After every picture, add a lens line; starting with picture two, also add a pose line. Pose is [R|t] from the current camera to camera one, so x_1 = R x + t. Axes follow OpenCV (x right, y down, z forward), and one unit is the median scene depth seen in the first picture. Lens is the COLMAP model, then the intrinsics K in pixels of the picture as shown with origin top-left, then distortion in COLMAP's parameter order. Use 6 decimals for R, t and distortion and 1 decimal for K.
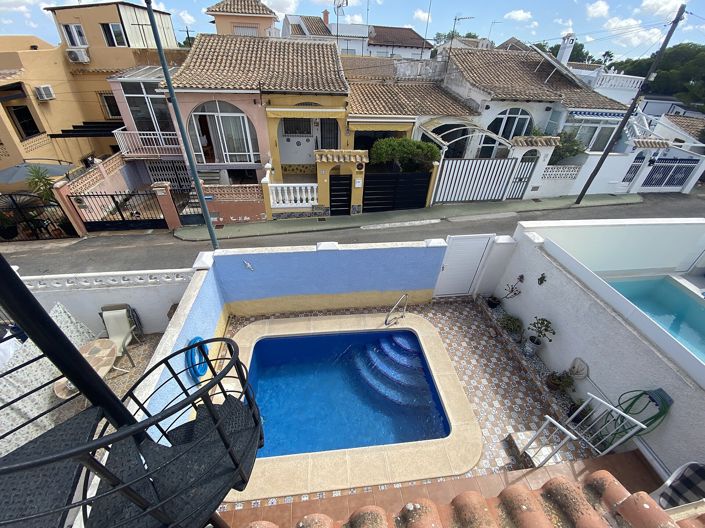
lens RADIAL K [[287.8, 0, 346.8], [0, 287.8, 258.7], [0, 0, 1]] dist [0.007621, -0.011817]
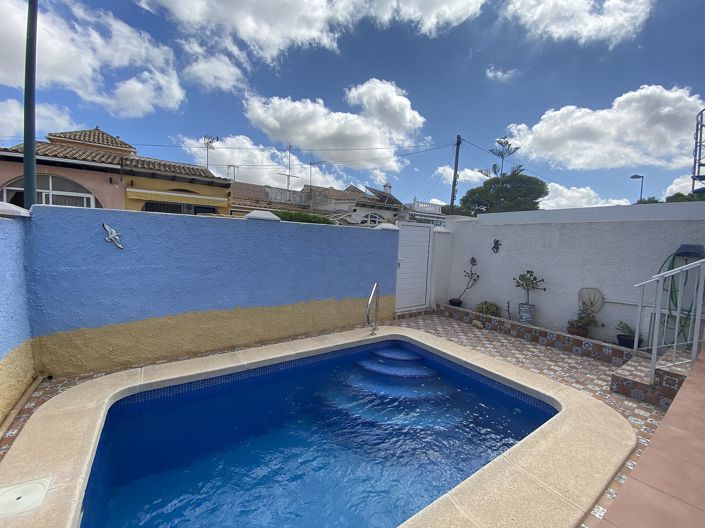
lens RADIAL K [[287.8, 0, 348.5], [0, 287.8, 261.8], [0, 0, 1]] dist [0.007621, -0.011817]
pose [[0.887969, -0.040314, 0.458132, -0.099932], [0.268299, 0.854481, -0.444835, 0.201401], [-0.373532, 0.517917, 0.769569, 0.229227]]
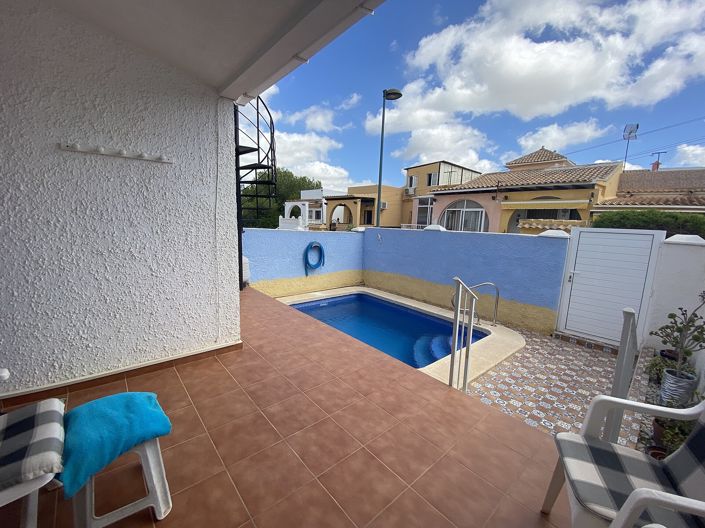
lens RADIAL K [[287.8, 0, 353.1], [0, 287.8, 263.2], [0, 0, 1]] dist [0.007621, -0.011817]
pose [[0.570694, 0.102991, -0.814679, 0.342179], [-0.494963, 0.834766, -0.241199, 0.250878], [0.655225, 0.540887, 0.527373, 0.136513]]
